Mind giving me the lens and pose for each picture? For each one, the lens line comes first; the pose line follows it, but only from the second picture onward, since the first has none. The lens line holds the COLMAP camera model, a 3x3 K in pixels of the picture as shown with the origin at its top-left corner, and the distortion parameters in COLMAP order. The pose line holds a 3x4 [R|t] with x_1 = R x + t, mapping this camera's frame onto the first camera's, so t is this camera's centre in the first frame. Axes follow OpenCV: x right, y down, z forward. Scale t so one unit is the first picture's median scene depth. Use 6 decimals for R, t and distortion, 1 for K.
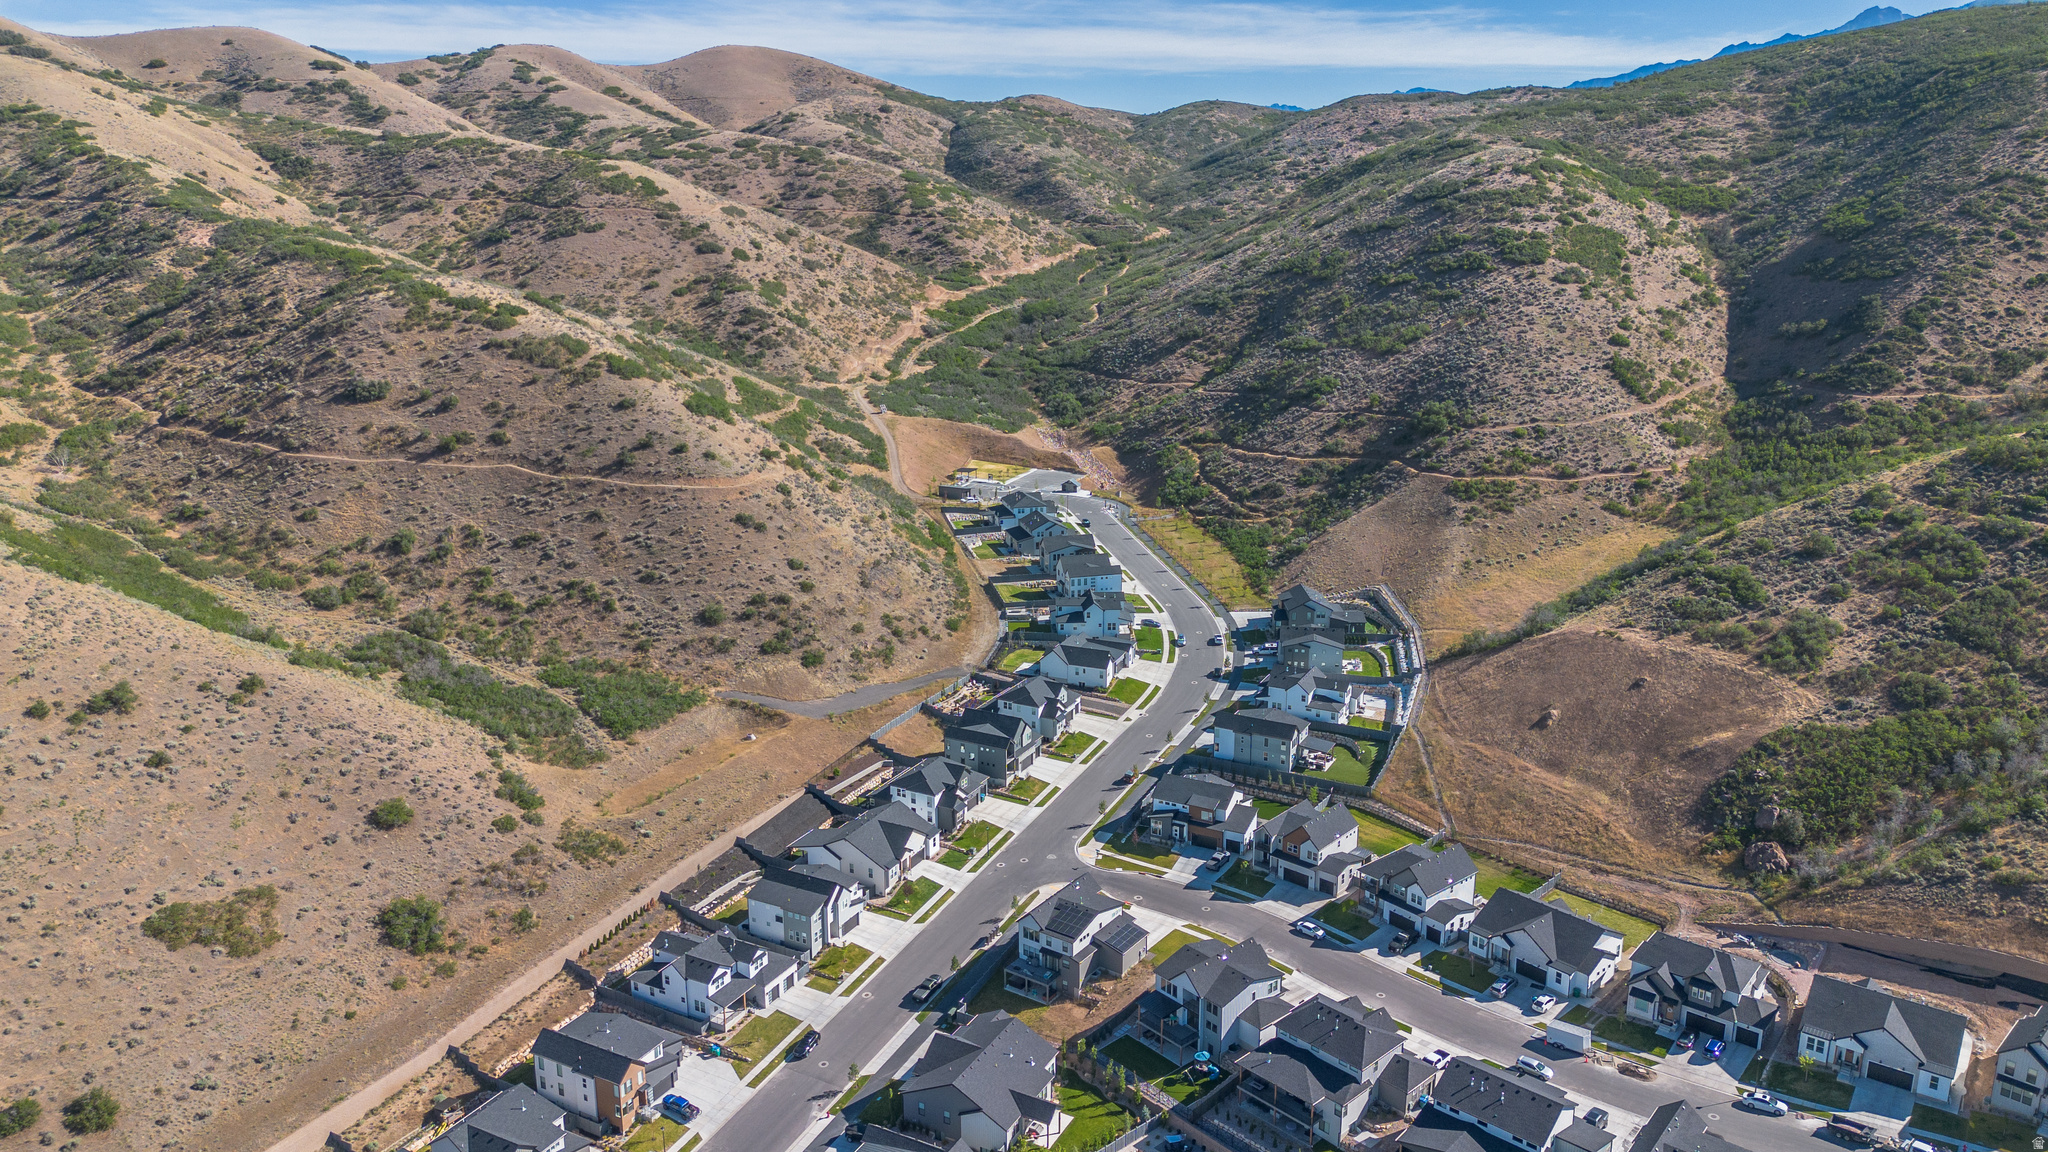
lens RADIAL K [[1453.8, 0, 1026.8], [0, 1453.8, 564.6], [0, 0, 1]] dist [0.071576, -0.066160]
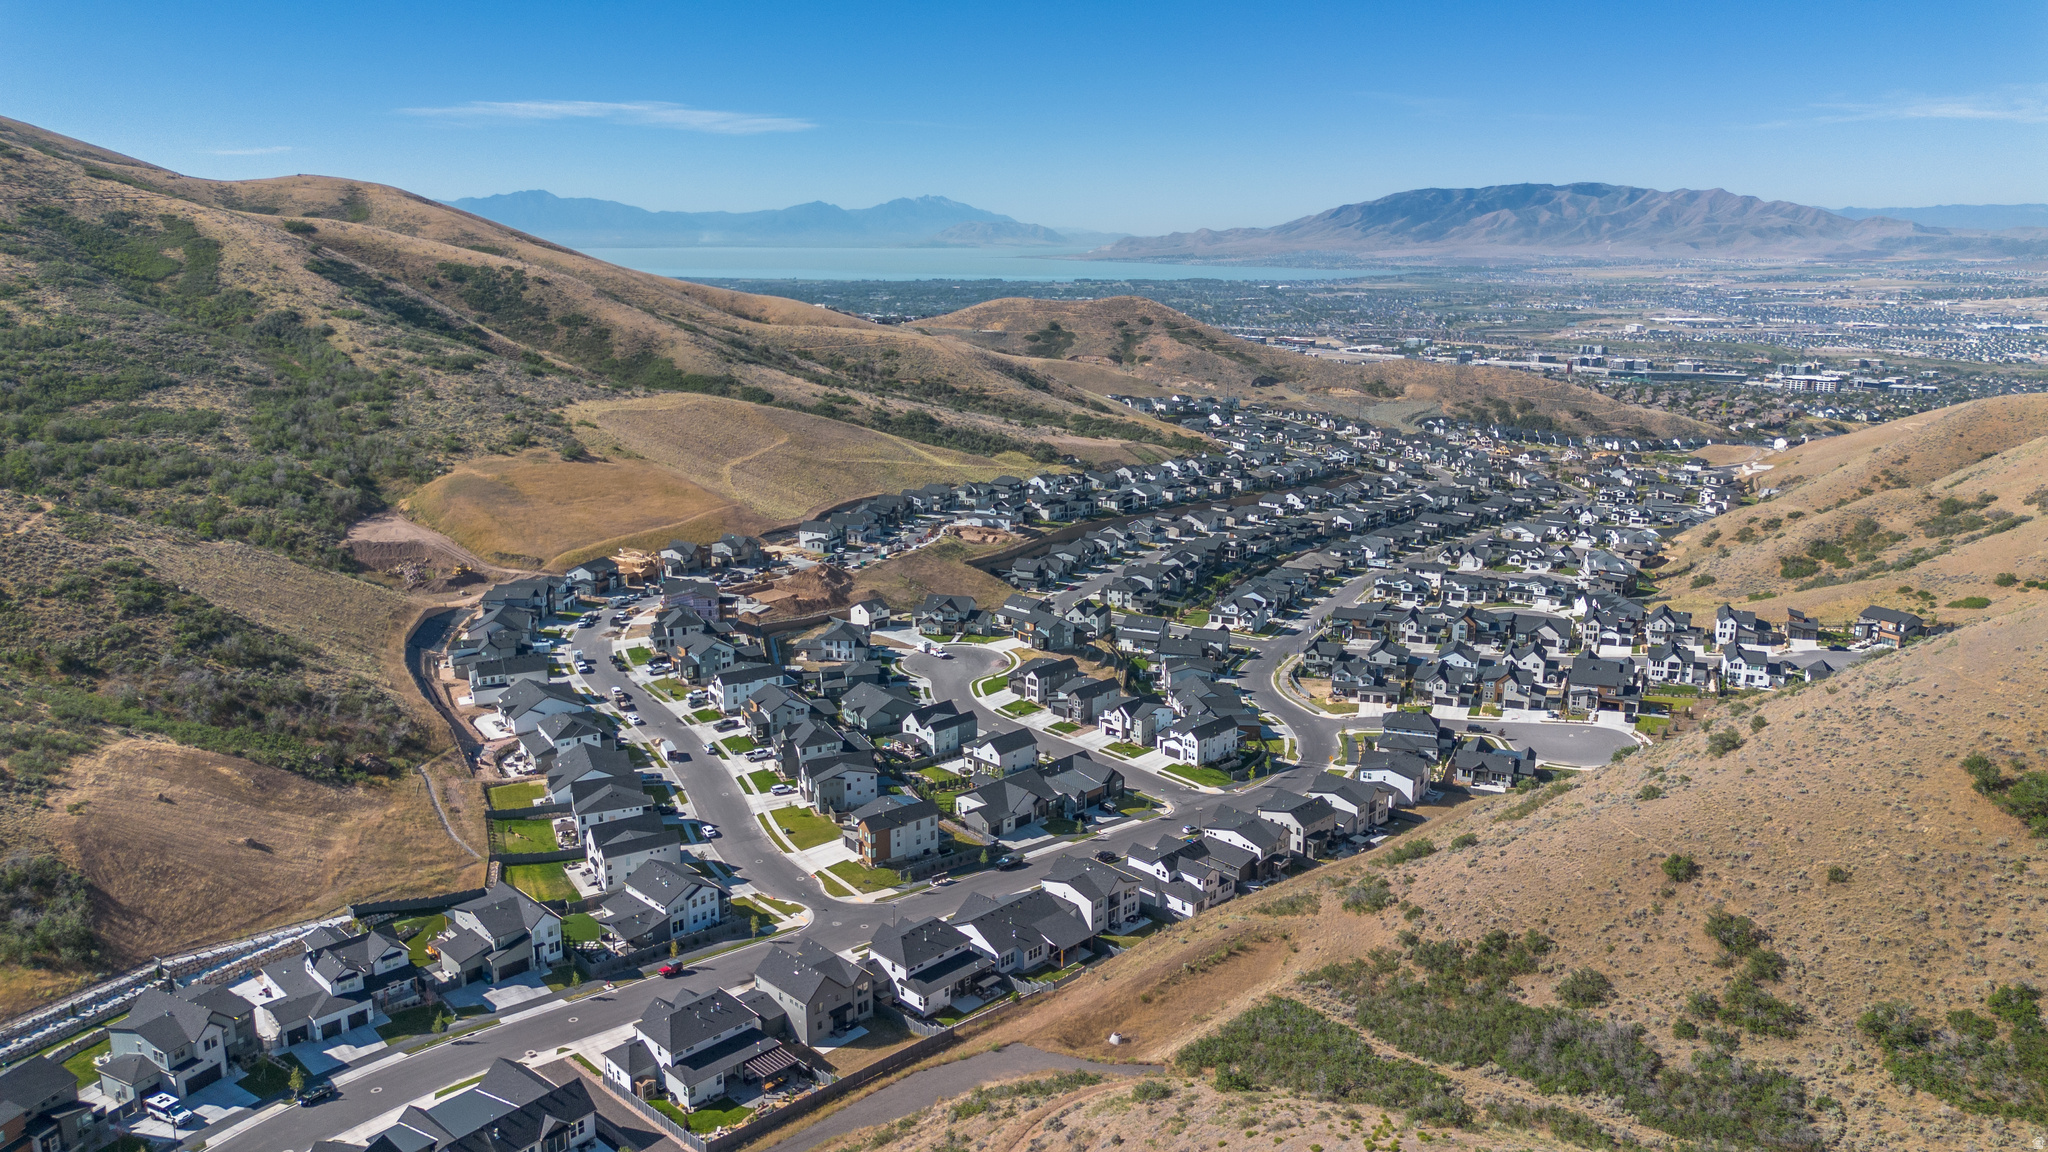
lens RADIAL K [[1453.8, 0, 1023.9], [0, 1453.8, 577.9], [0, 0, 1]] dist [0.071576, -0.066160]
pose [[-0.953579, -0.061807, 0.294733, -0.374990], [0.083163, 0.886605, 0.454989, -0.440257], [-0.289433, 0.458379, -0.840308, 1.652038]]
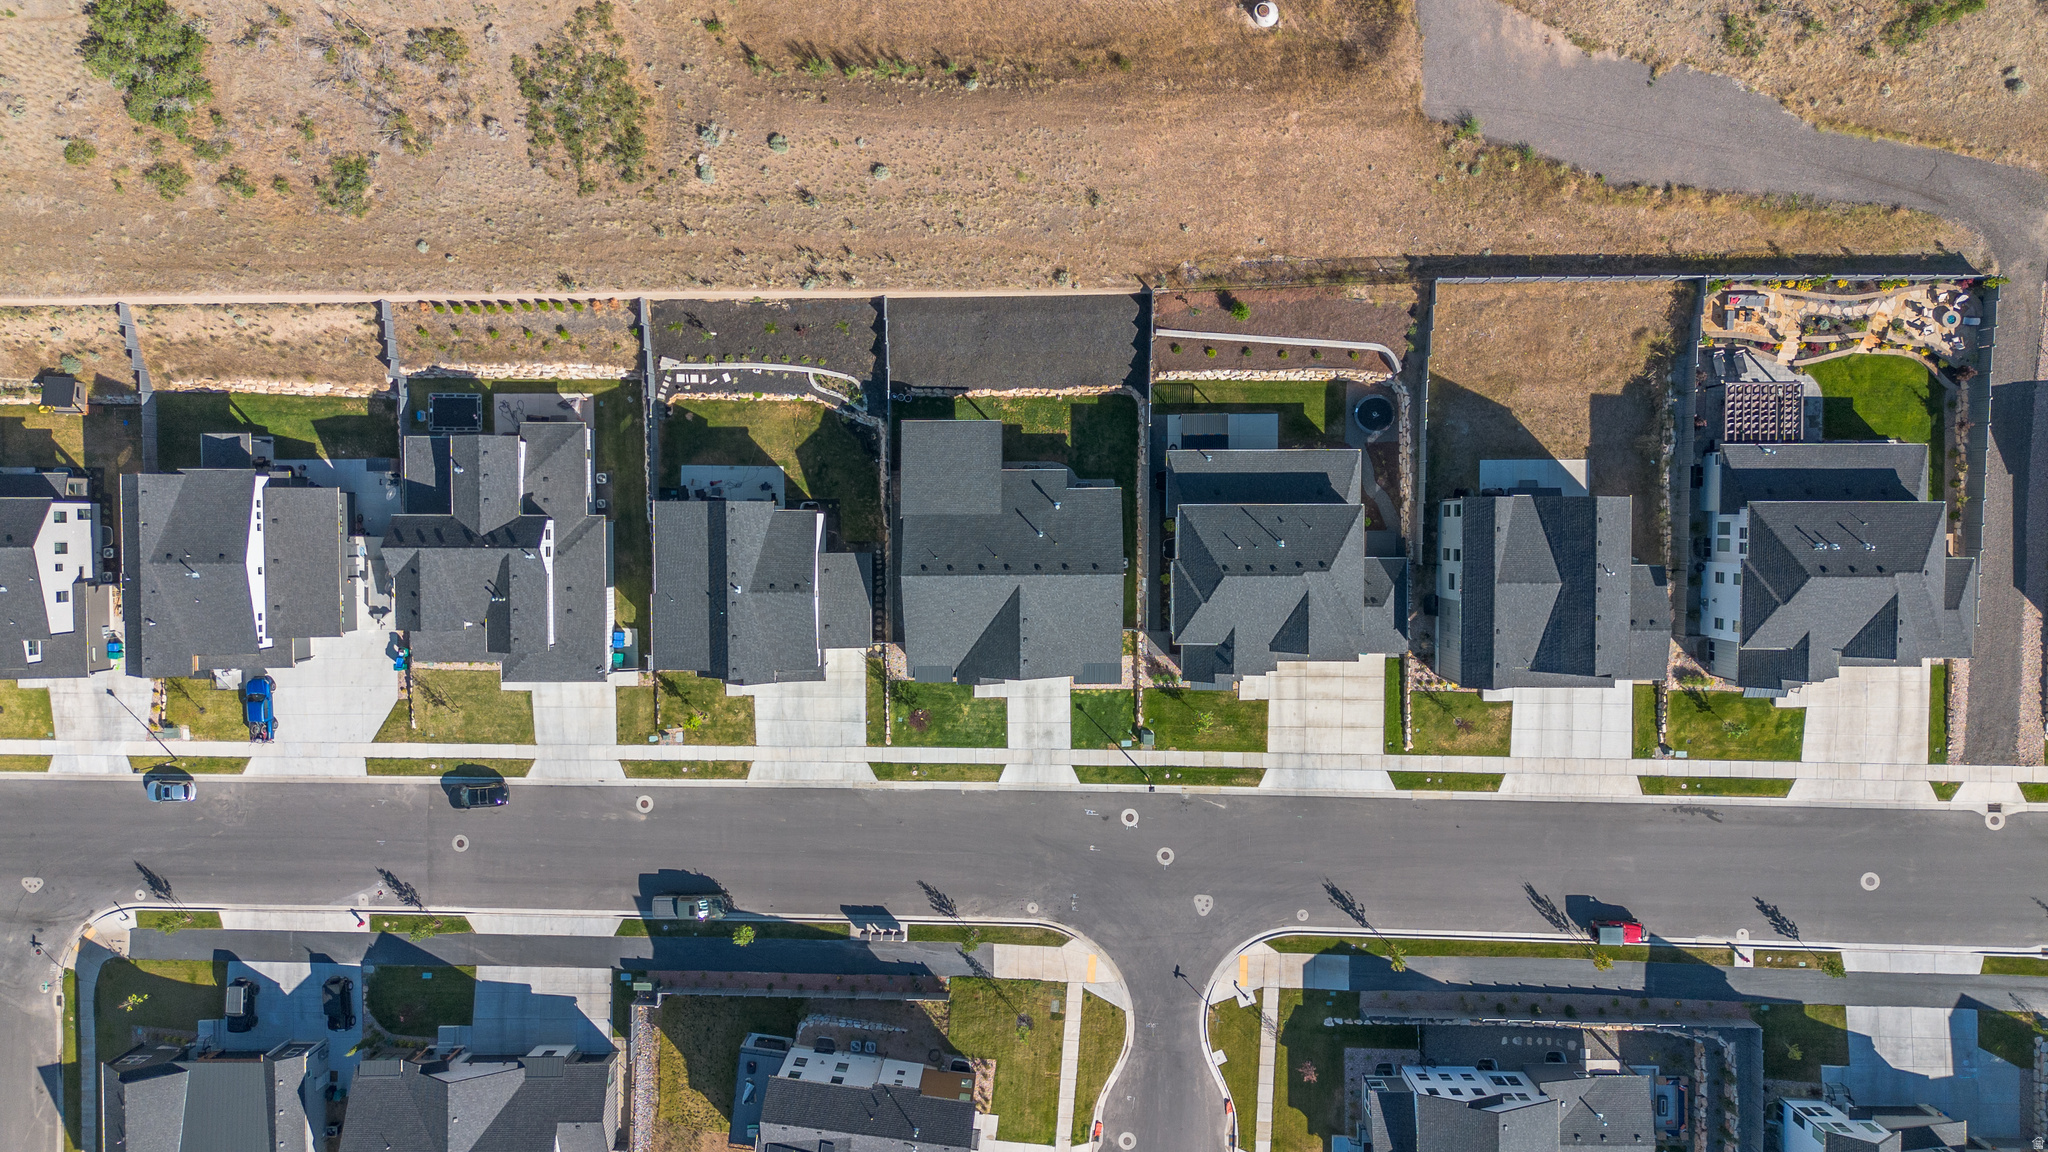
lens RADIAL K [[1453.8, 0, 1026.3], [0, 1453.8, 578.4], [0, 0, 1]] dist [0.071576, -0.066160]
pose [[0.470135, 0.882298, 0.022853, -0.108565], [-0.219975, 0.092060, 0.971152, -0.241510], [0.854742, -0.461600, 0.237364, 0.866092]]
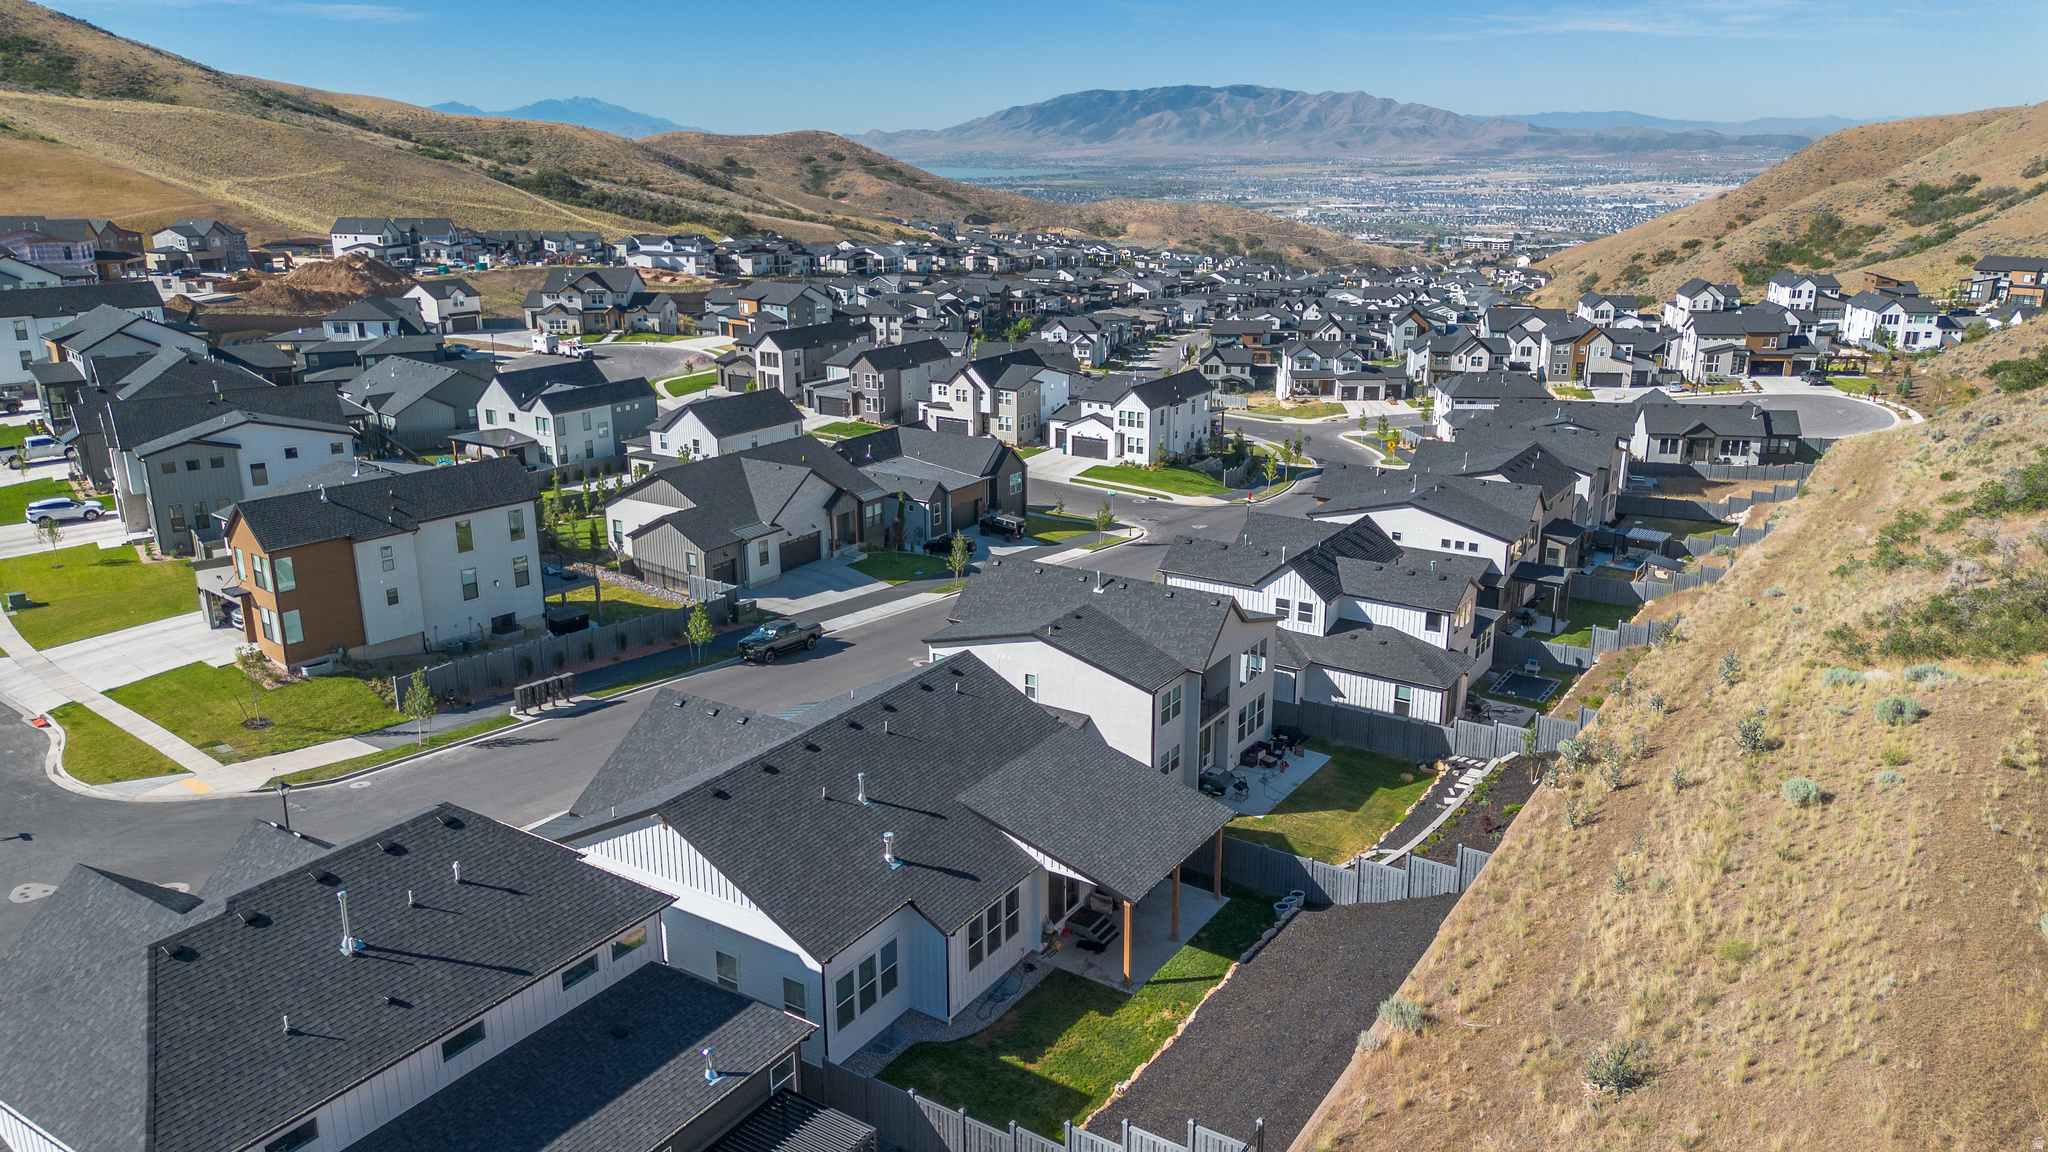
lens RADIAL K [[1453.8, 0, 1030.5], [0, 1453.8, 578.5], [0, 0, 1]] dist [0.071576, -0.066160]
pose [[-0.996398, -0.014843, 0.083493, -0.145674], [0.030688, 0.854722, 0.518179, 0.050158], [-0.079054, 0.518874, -0.851187, 1.123625]]
